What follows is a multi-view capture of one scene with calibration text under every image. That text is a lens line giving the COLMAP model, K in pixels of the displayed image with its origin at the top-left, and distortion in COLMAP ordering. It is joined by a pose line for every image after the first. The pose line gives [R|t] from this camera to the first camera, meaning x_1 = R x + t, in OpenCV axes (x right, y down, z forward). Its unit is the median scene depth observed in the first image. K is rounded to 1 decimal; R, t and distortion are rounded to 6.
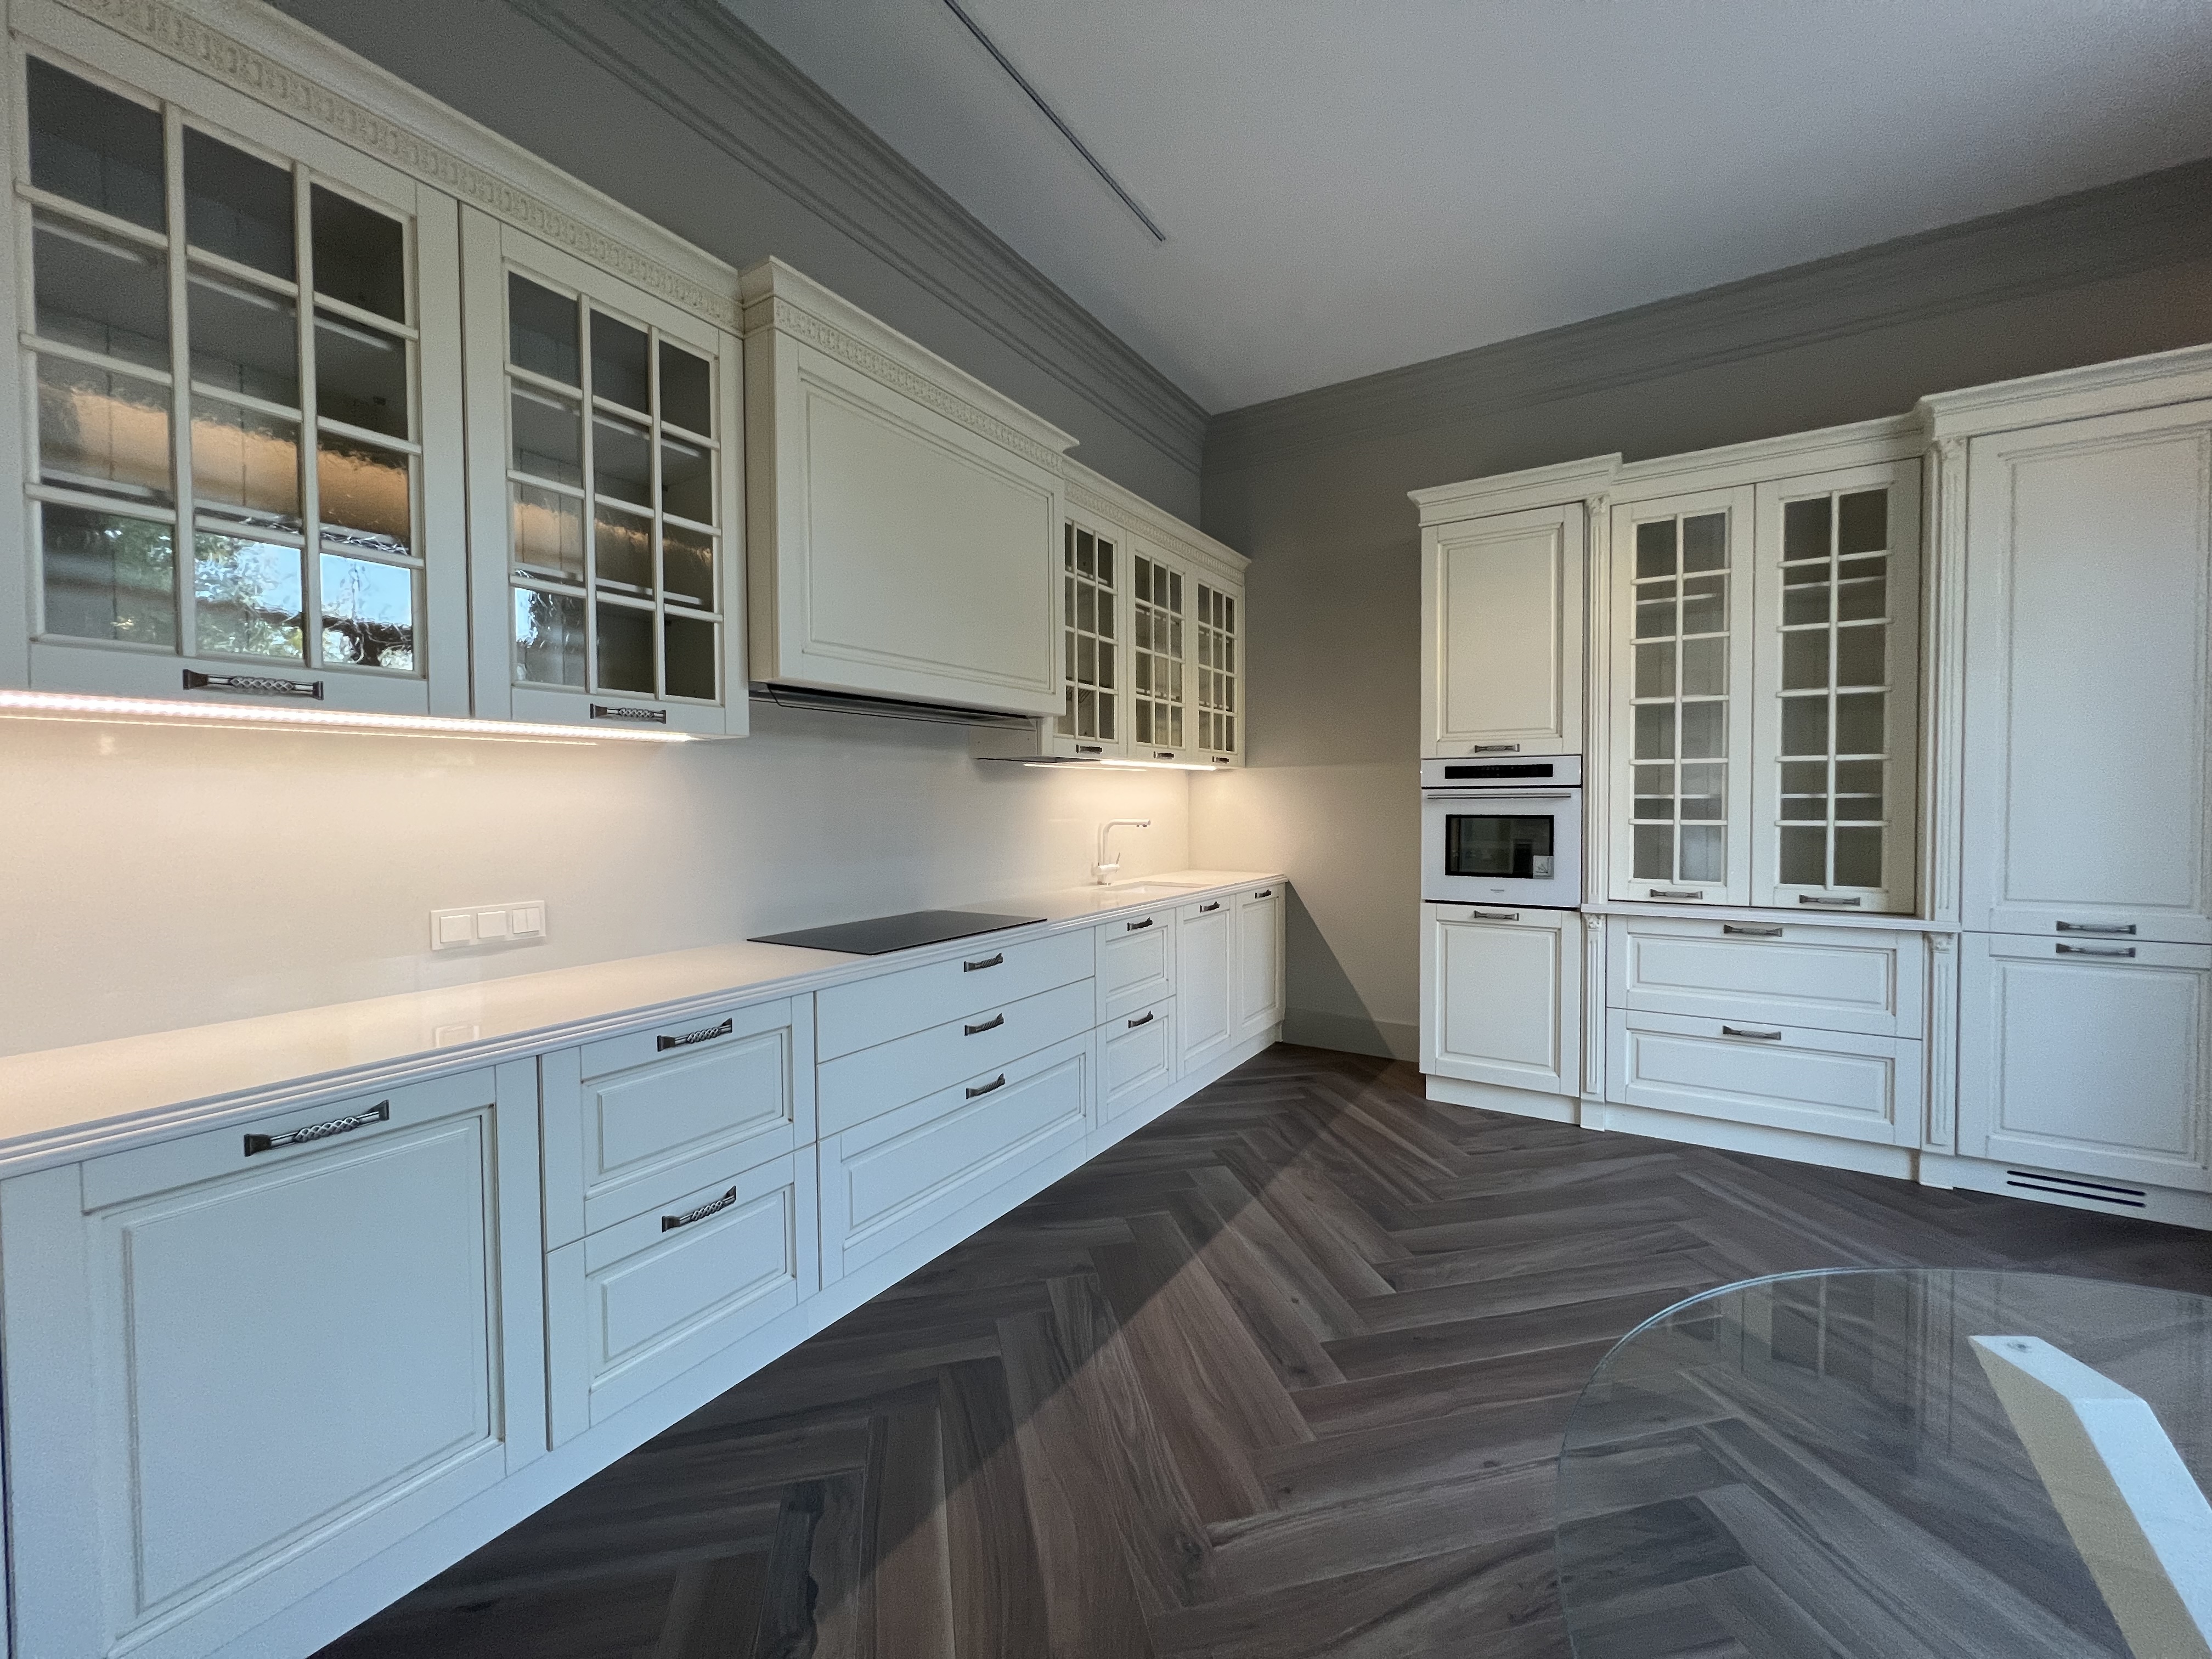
lens RADIAL K [[878.6, 0, 1113.5], [0, 878.6, 838.7], [0, 0, 1]] dist [-0.003019, 0.000688]
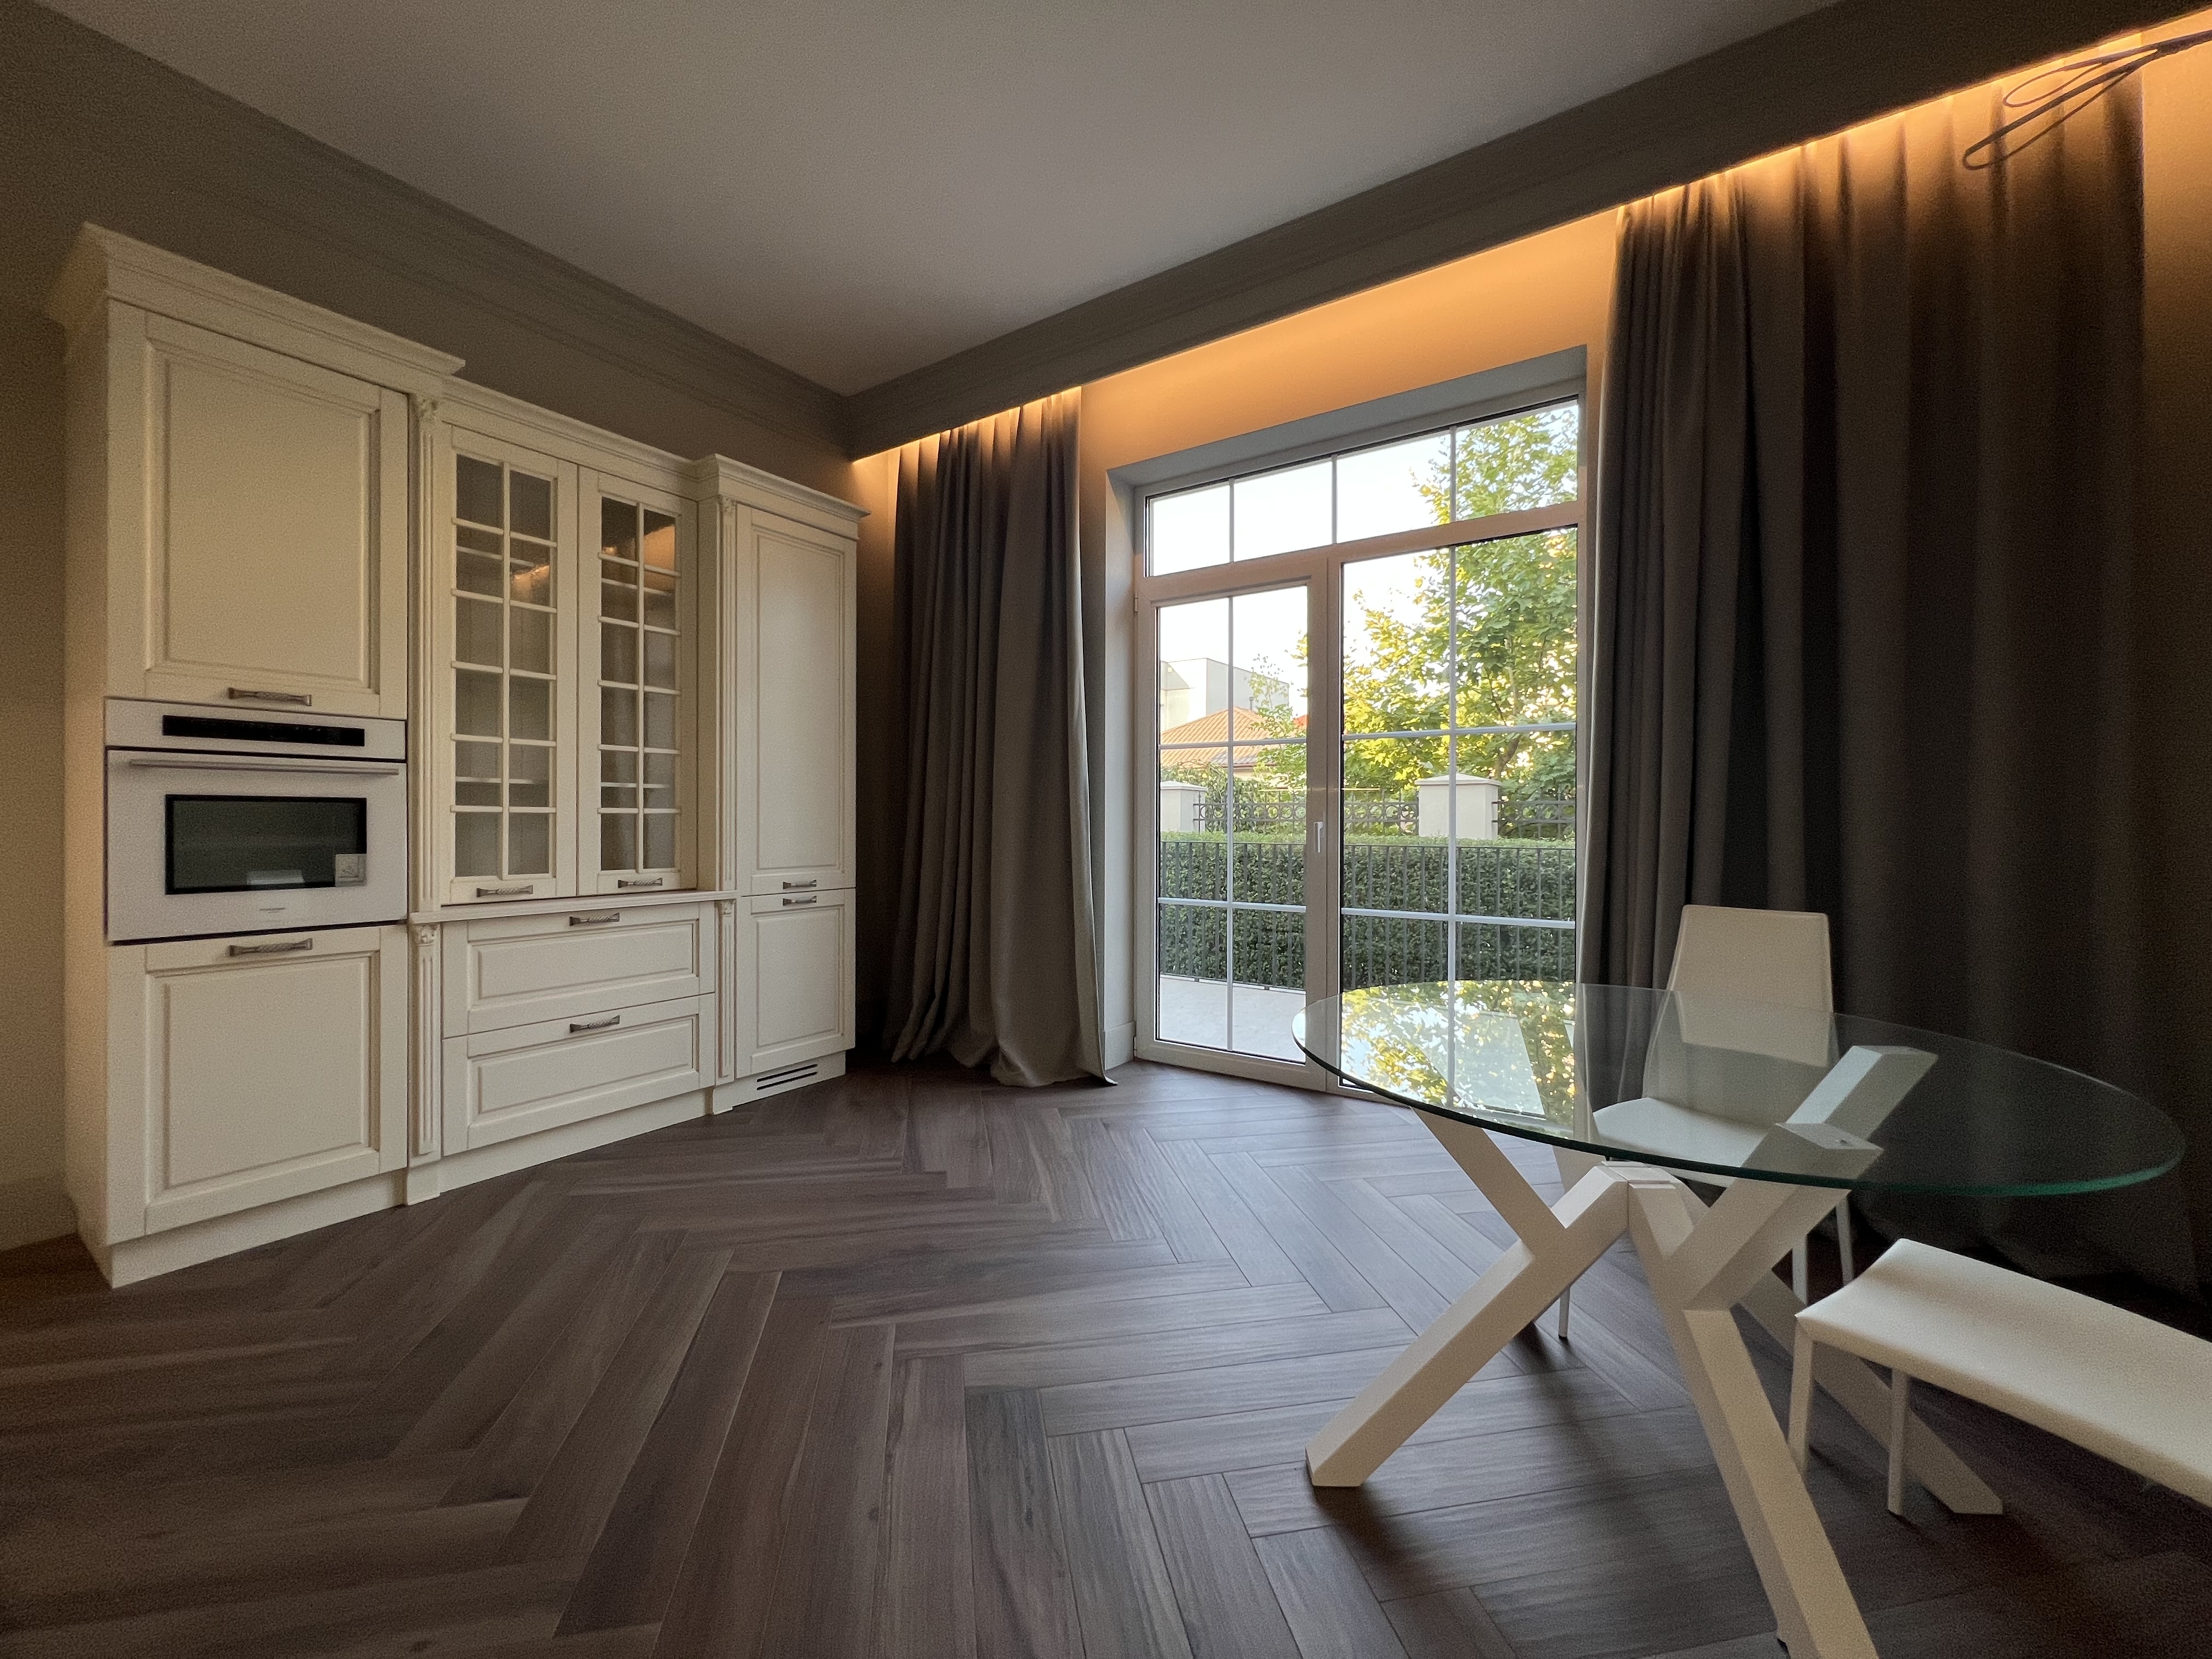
lens RADIAL K [[878.6, 0, 1112.8], [0, 878.6, 824.9], [0, 0, 1]] dist [-0.003019, 0.000688]
pose [[0.049532, -0.003378, 0.998767, -0.205773], [0.038402, 0.999261, 0.001476, 0.018600], [-0.998034, 0.038281, 0.049625, 0.338787]]
